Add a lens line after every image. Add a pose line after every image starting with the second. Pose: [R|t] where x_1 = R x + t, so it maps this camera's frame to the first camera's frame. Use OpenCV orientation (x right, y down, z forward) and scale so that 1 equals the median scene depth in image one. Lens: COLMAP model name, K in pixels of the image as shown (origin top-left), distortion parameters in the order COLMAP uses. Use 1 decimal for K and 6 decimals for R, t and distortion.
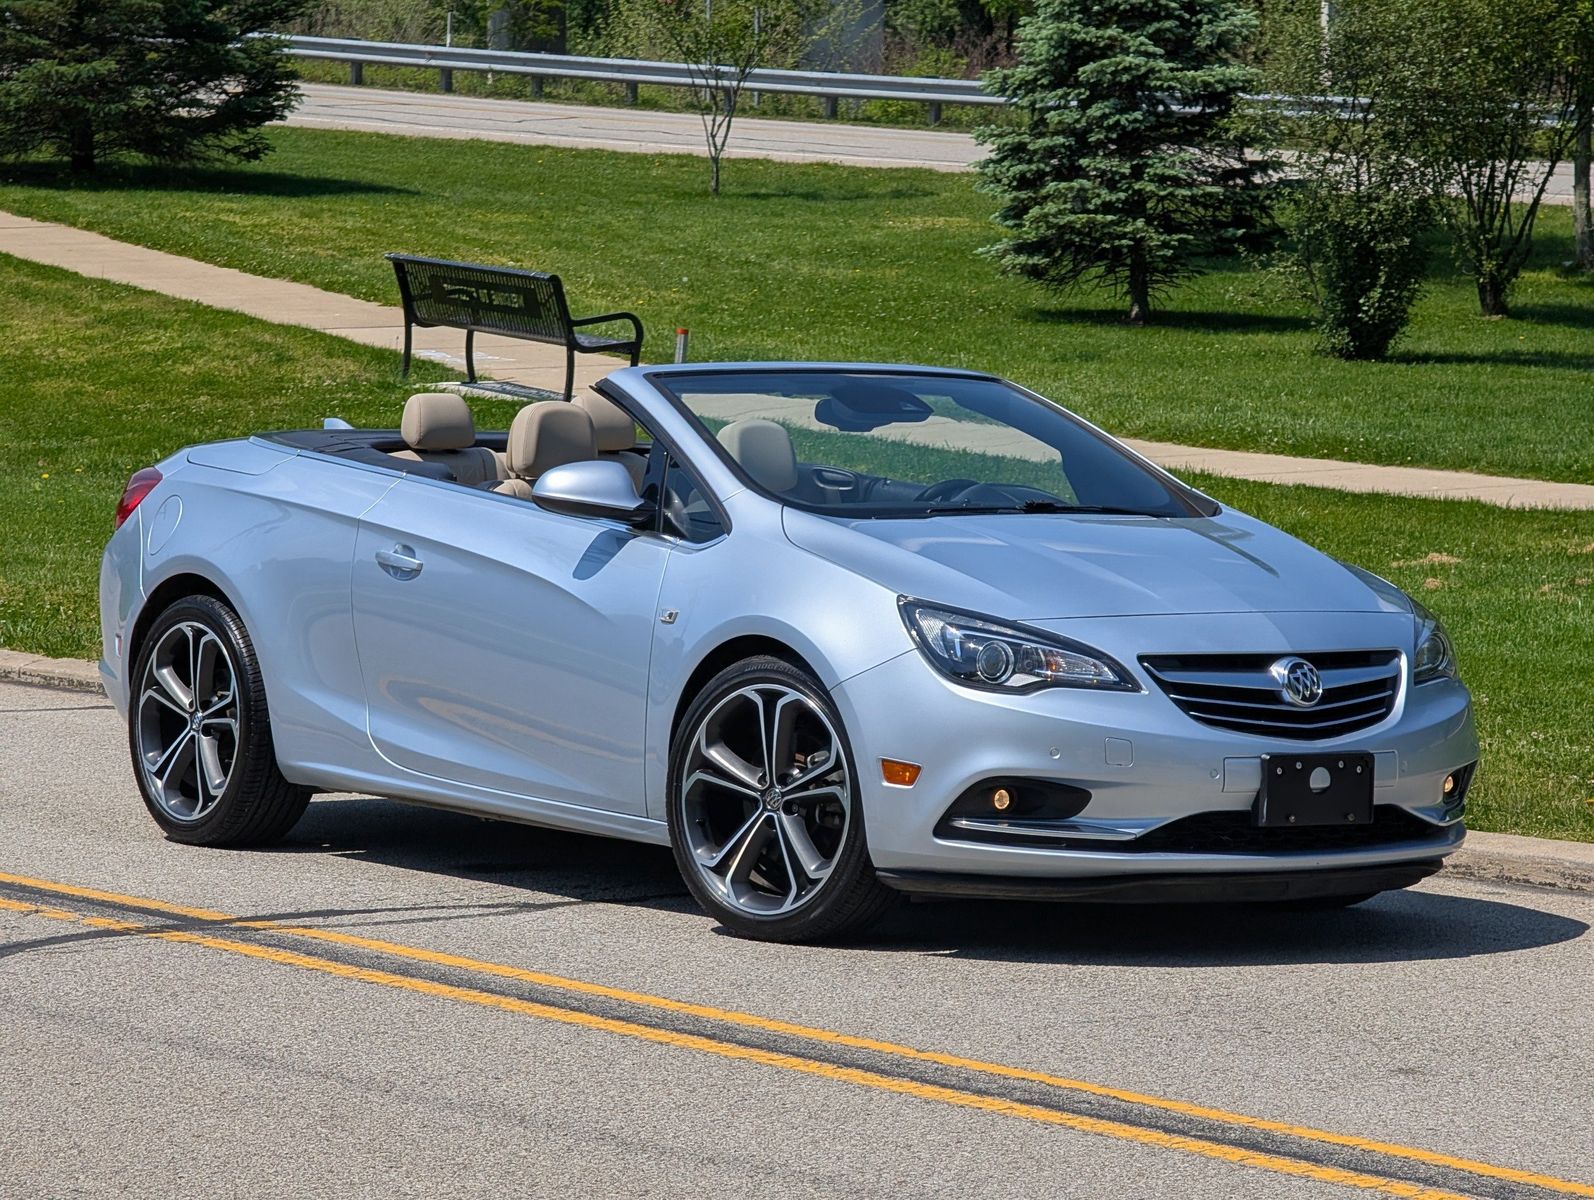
lens RADIAL K [[5669.8, 0, 782.9], [0, 5669.8, 637.8], [0, 0, 1]] dist [0.311377, 0.000000]
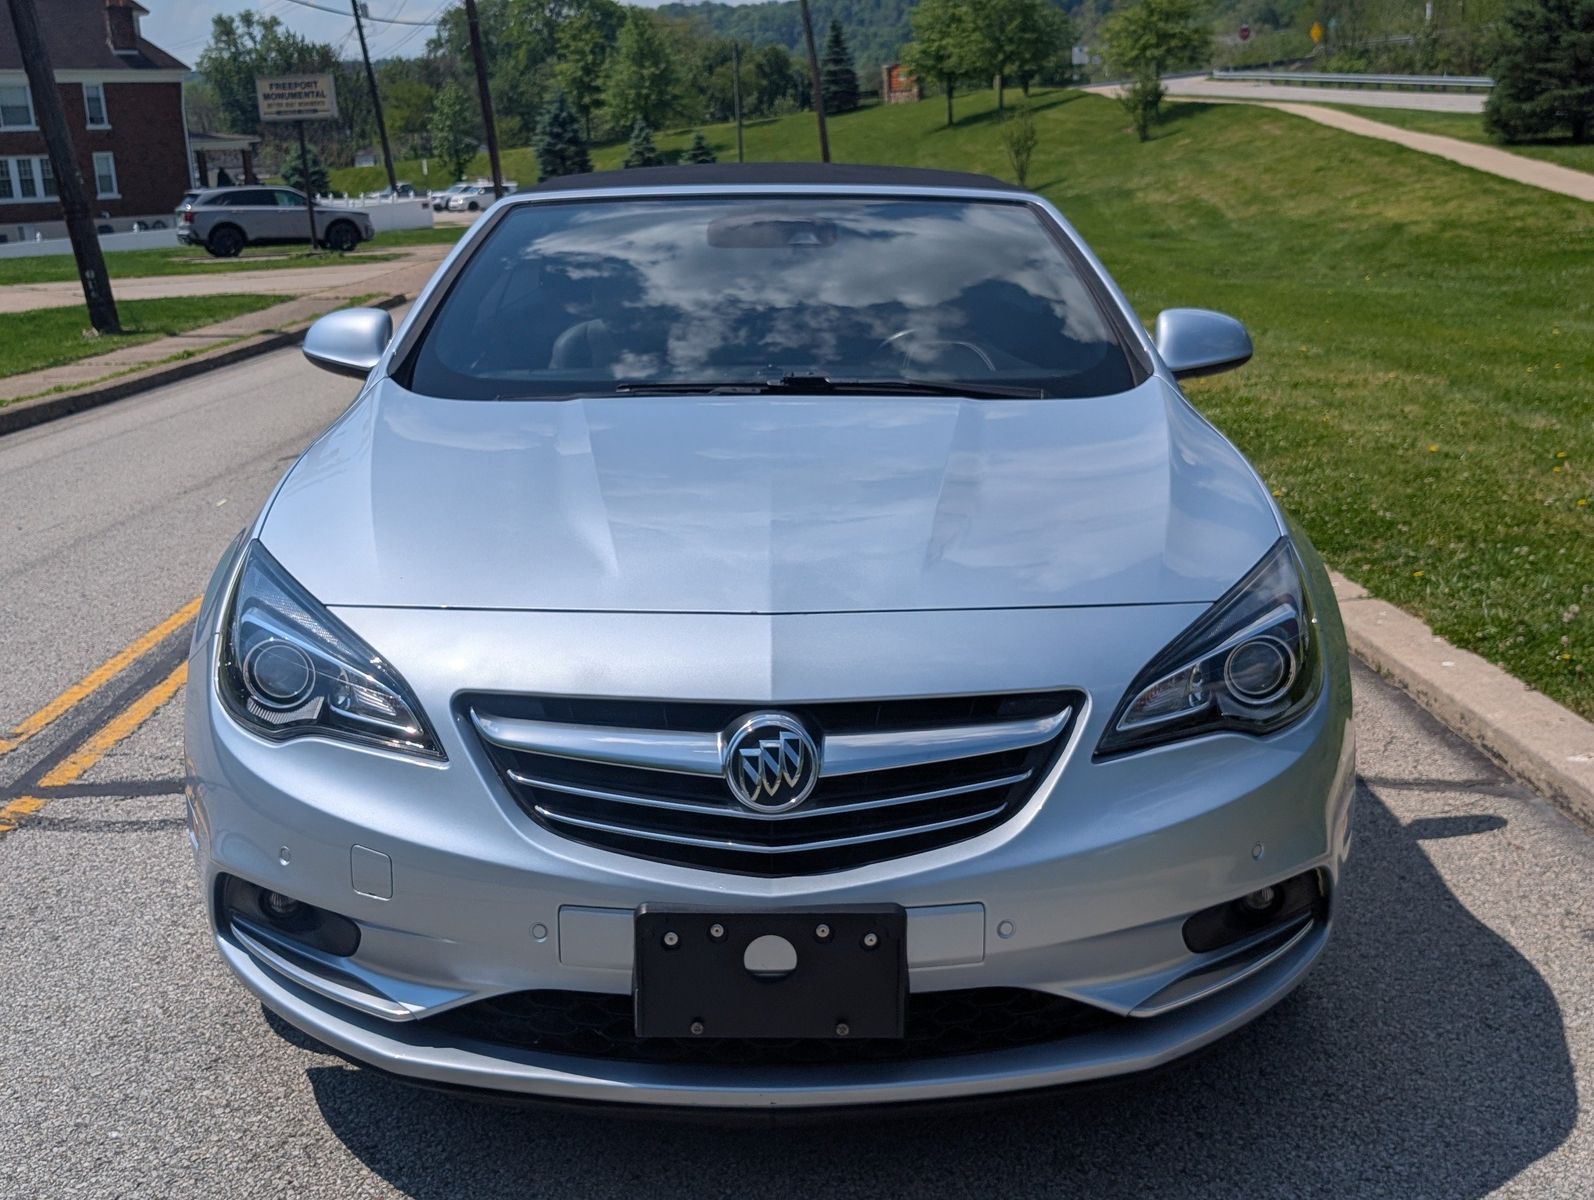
lens RADIAL K [[1771.5, 0, 798.7], [0, 1771.5, 597.3], [0, 0, 1]] dist [0.011375, 0.000000]
pose [[0.820372, 0.100663, -0.562900, 0.176793], [-0.012308, 0.987264, 0.158613, -0.032292], [0.571698, -0.123193, 0.811163, 0.833751]]
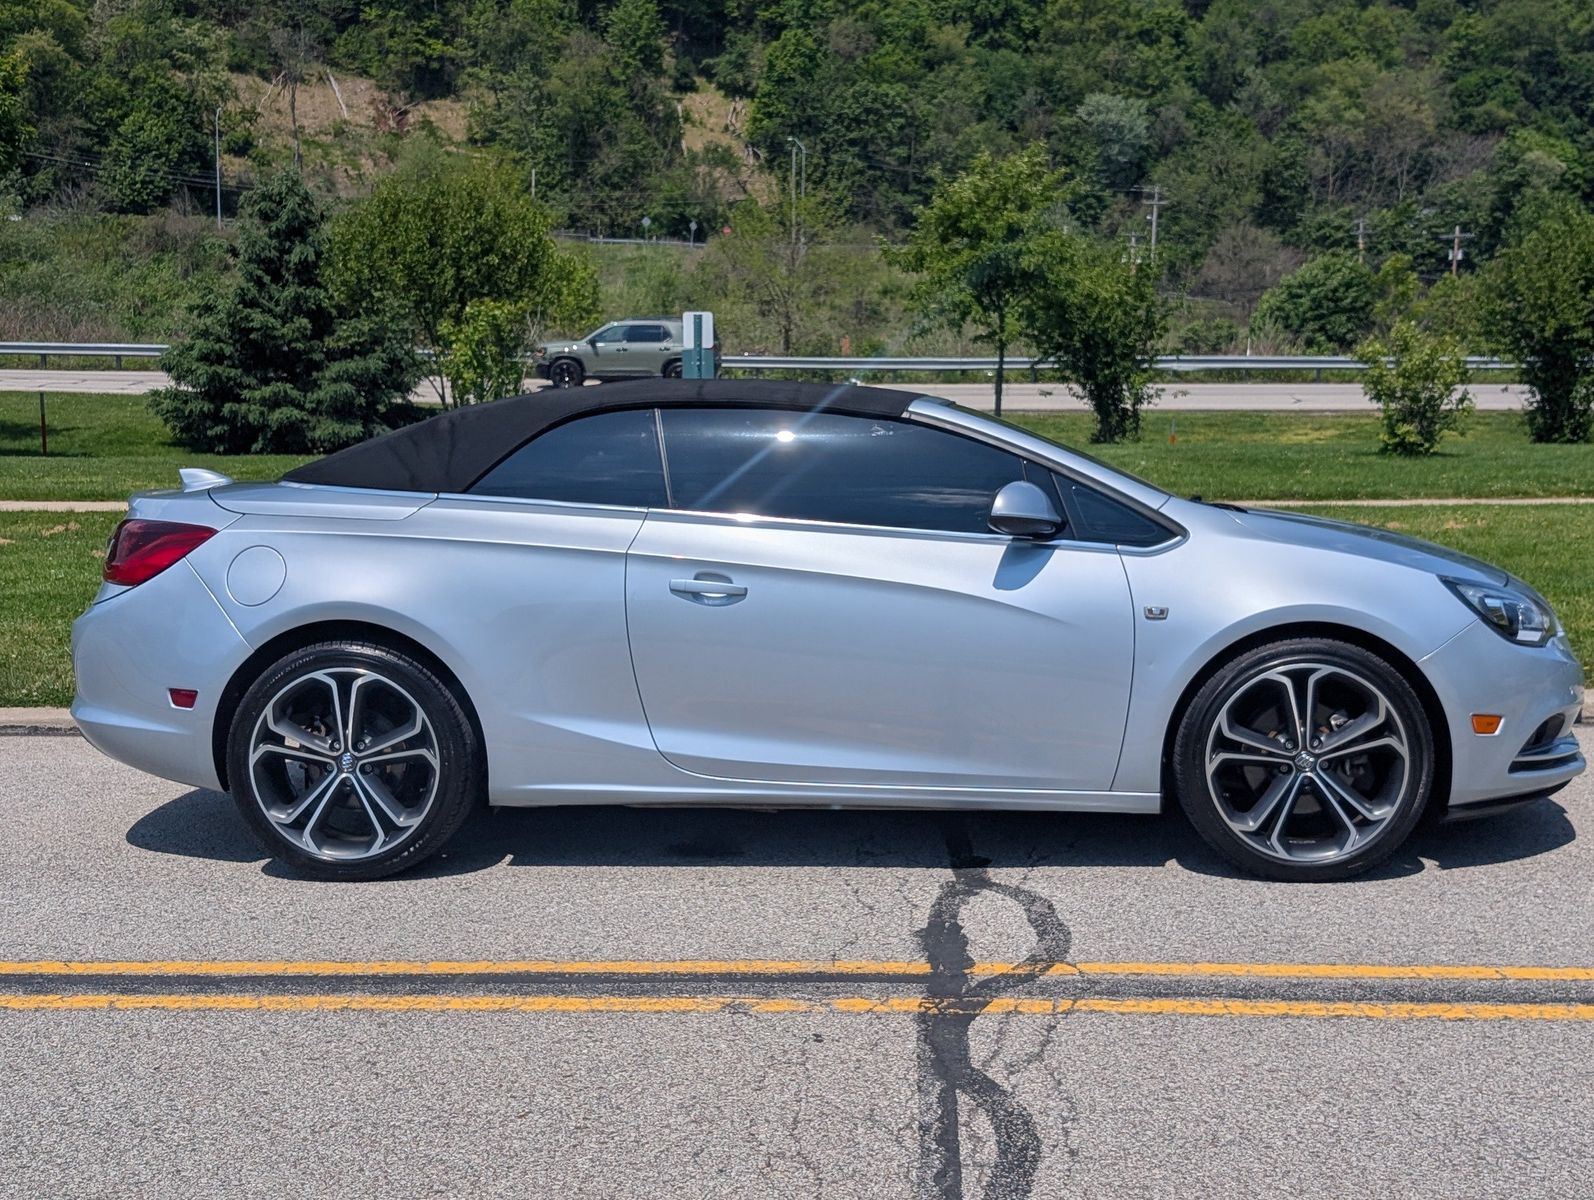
lens RADIAL K [[1888.7, 0, 813.1], [0, 1888.7, 613.0], [0, 0, 1]] dist [0.005334, 0.000000]
pose [[0.630682, -0.100008, 0.769570, -0.353166], [0.065600, 0.994983, 0.075541, -0.036770], [-0.773264, 0.002841, 0.634078, 0.812251]]
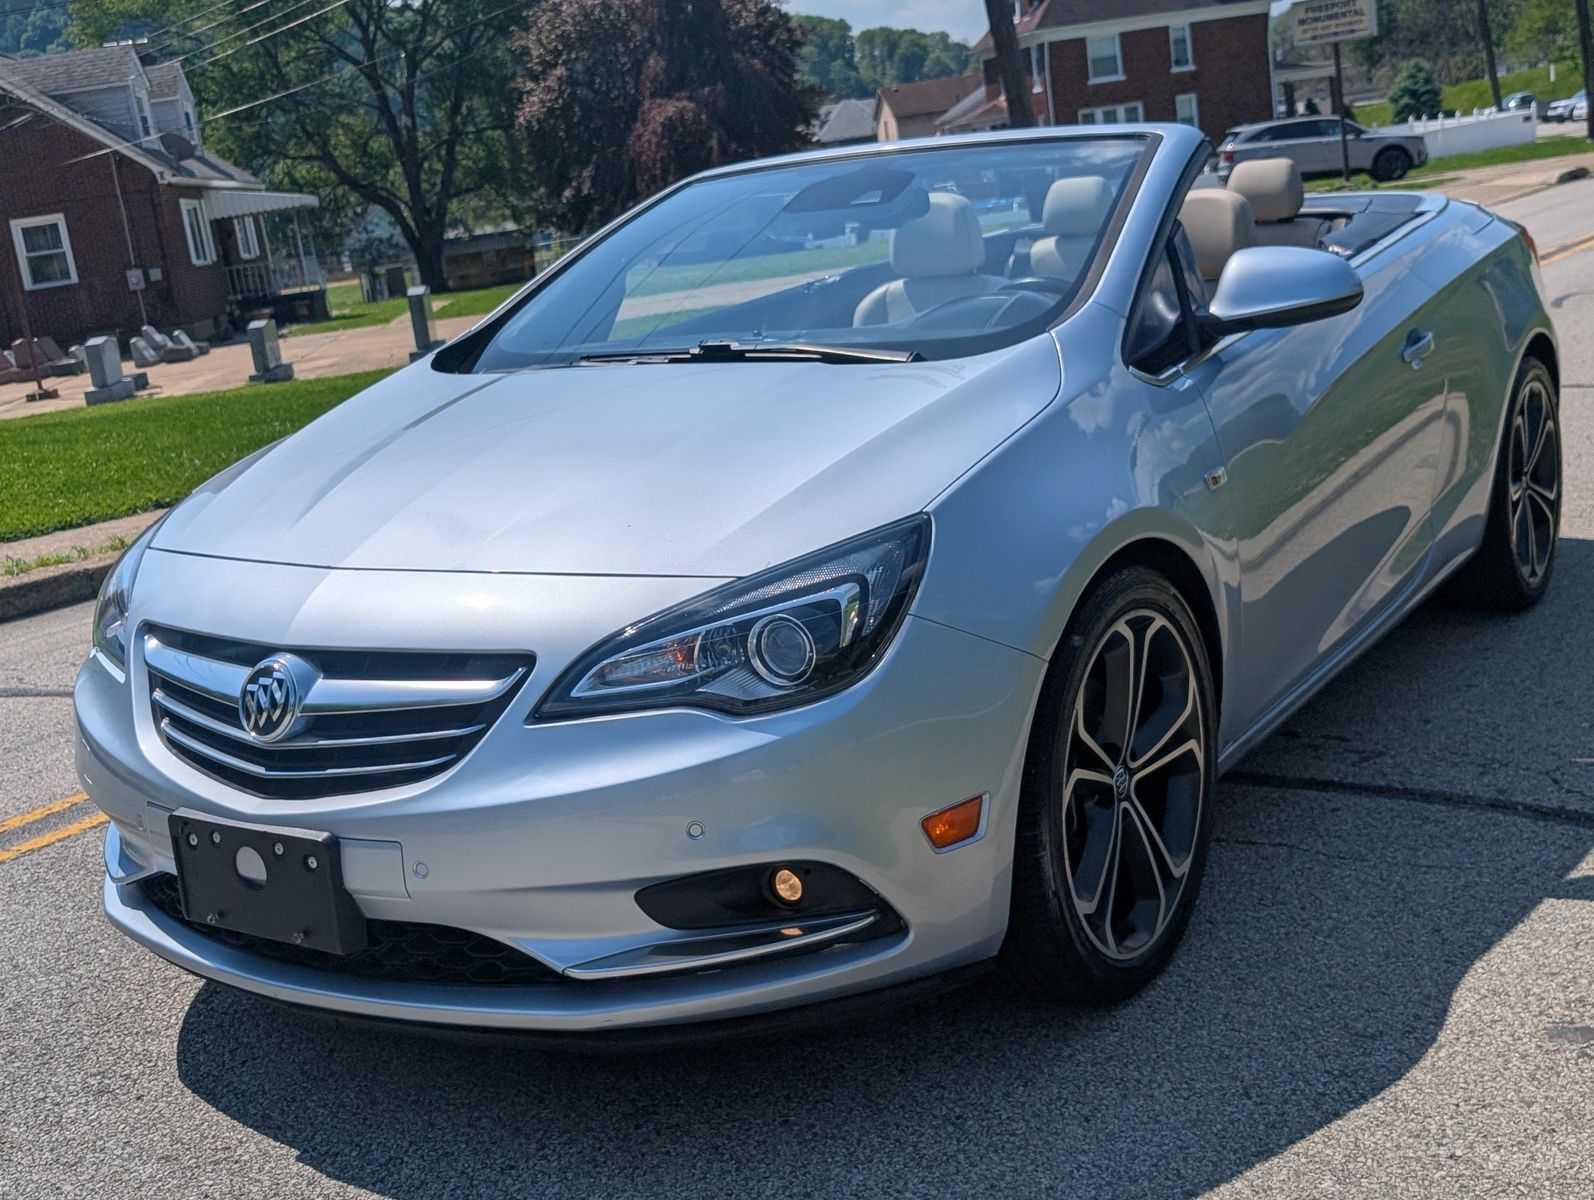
lens RADIAL K [[1888.7, 0, 789.9], [0, 1888.7, 625.6], [0, 0, 1]] dist [0.005334, 0.000000]
pose [[0.356685, 0.160172, -0.920392, 0.281387], [0.041614, 0.981491, 0.186932, -0.033499], [0.933297, -0.104977, 0.343418, 0.942639]]
